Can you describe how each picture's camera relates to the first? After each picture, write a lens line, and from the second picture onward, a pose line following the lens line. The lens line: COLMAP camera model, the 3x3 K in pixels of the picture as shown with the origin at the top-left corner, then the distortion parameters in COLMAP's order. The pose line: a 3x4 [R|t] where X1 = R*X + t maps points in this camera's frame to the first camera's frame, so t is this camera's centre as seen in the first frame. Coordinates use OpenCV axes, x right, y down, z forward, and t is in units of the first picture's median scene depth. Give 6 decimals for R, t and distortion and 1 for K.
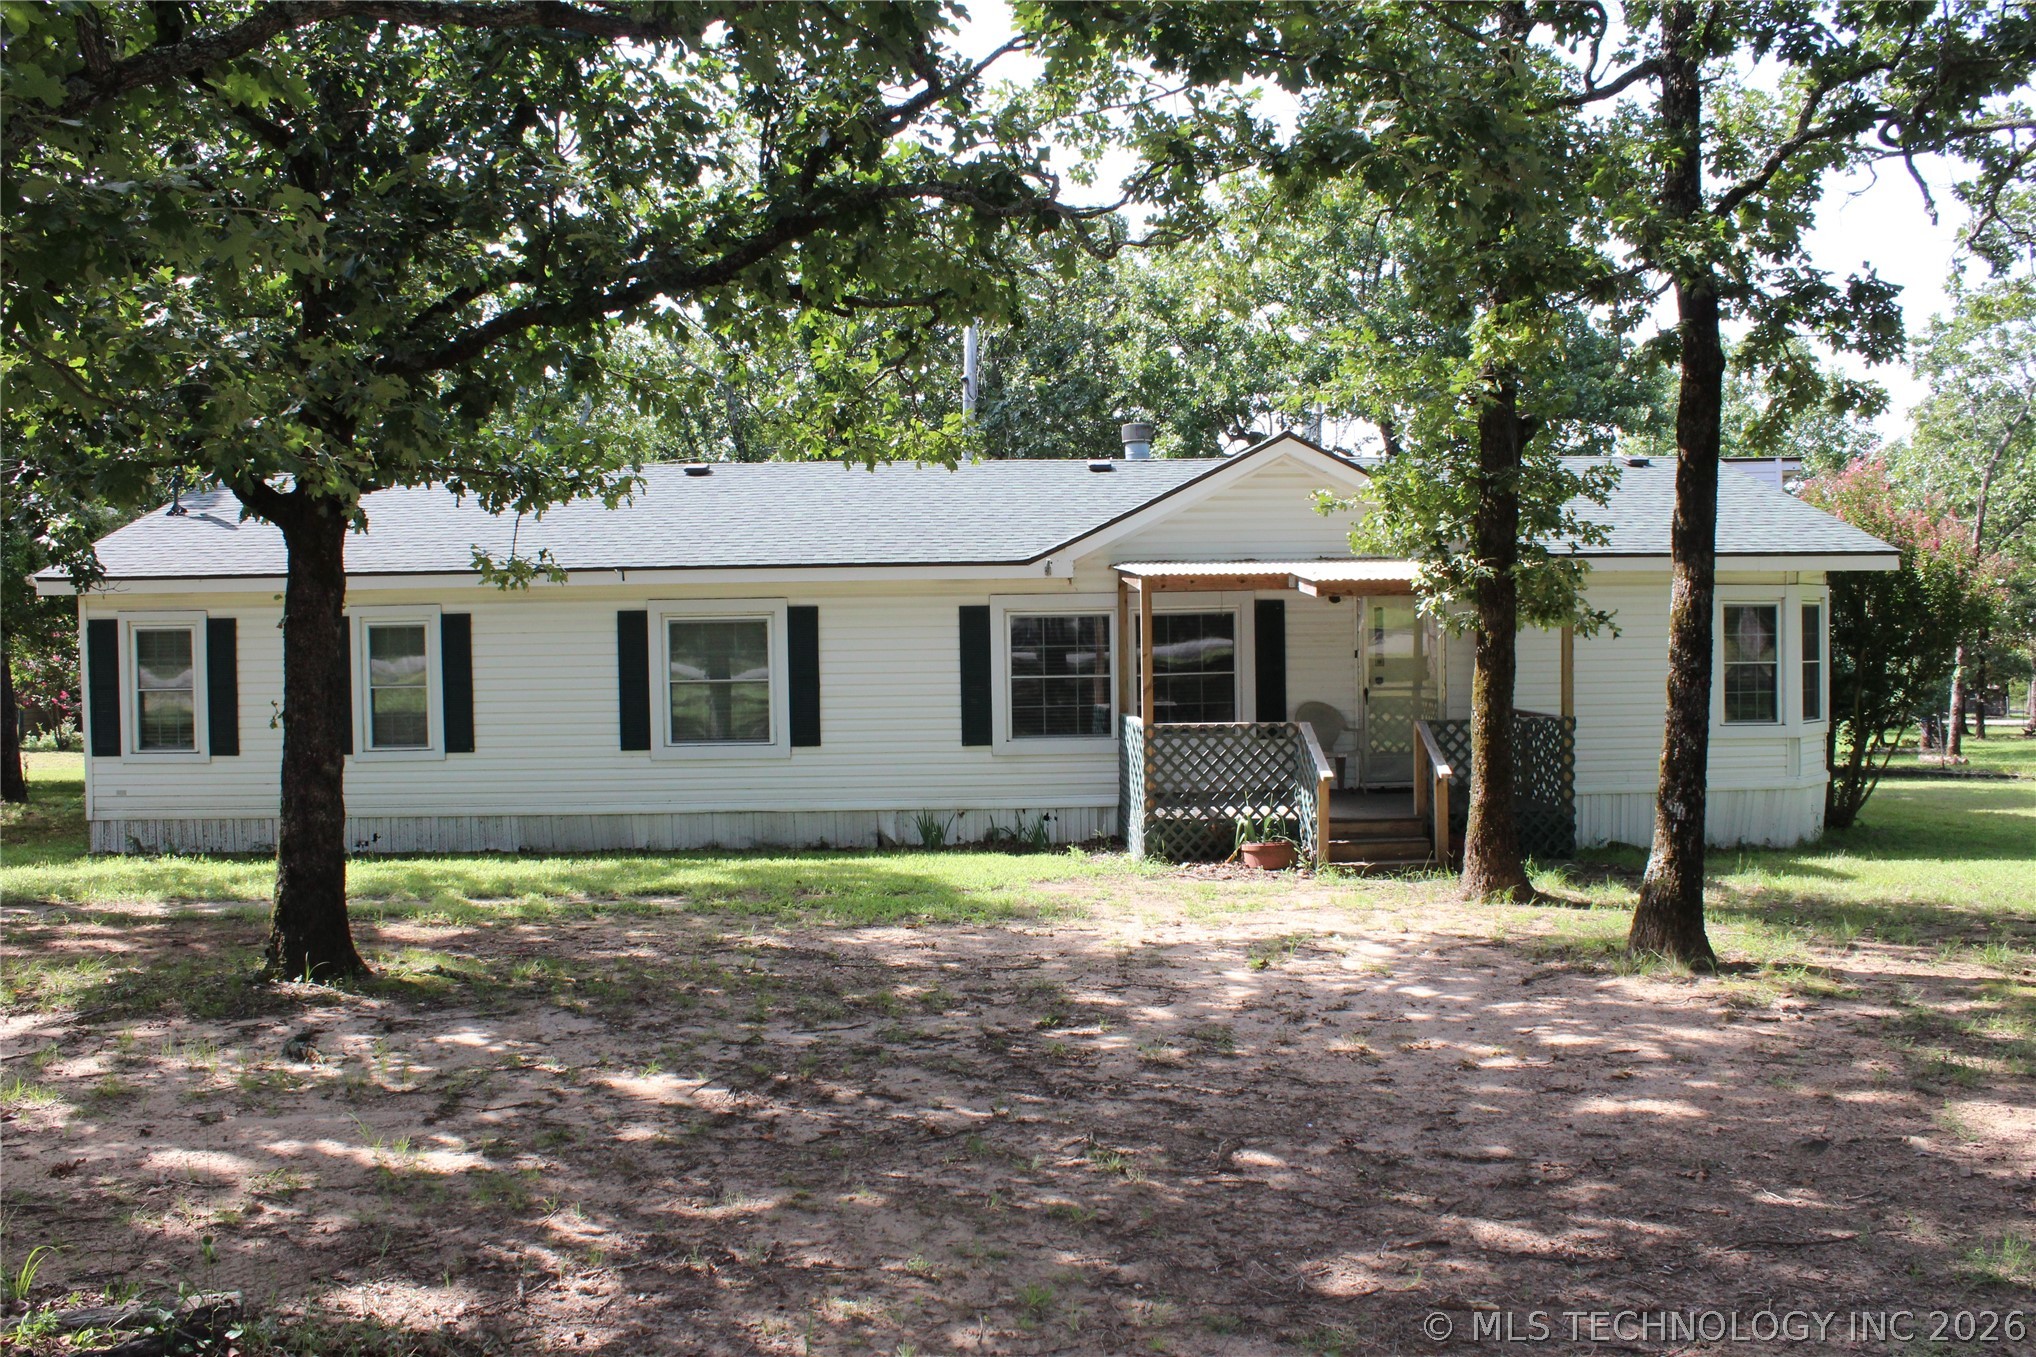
lens RADIAL K [[1742.0, 0, 994.2], [0, 1742.0, 675.5], [0, 0, 1]] dist [-0.153024, 0.143701]
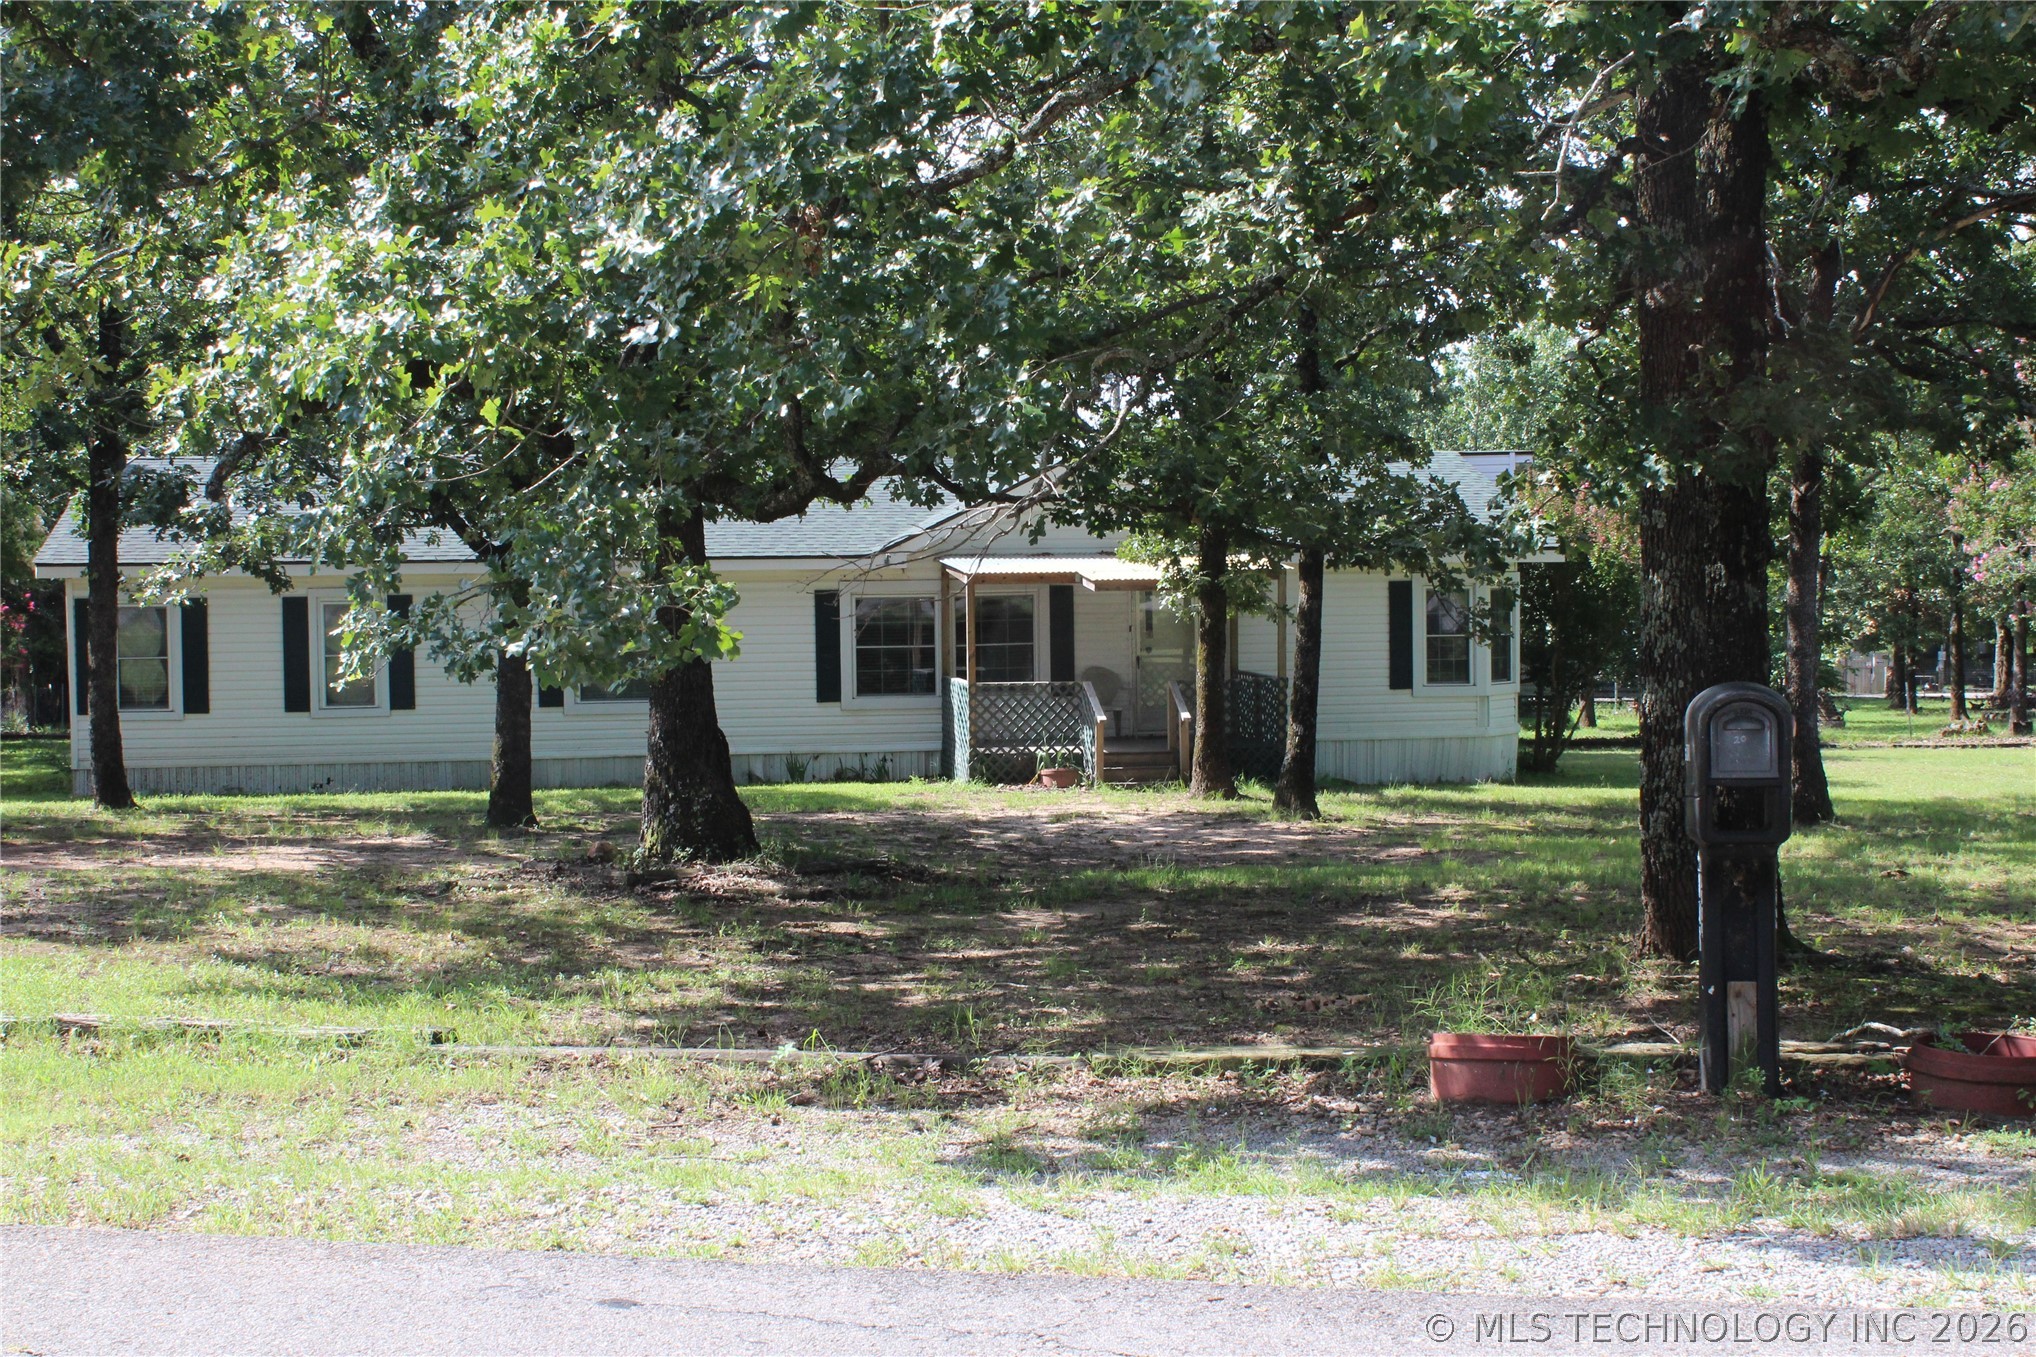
lens RADIAL K [[2671.5, 0, 1026.7], [0, 2671.5, 688.0], [0, 0, 1]] dist [-0.029777, 0.000000]
pose [[0.989855, -0.002796, 0.142056, -0.152927], [-0.000207, 0.999777, 0.021119, -0.011294], [-0.142083, -0.020934, 0.989633, -0.987795]]
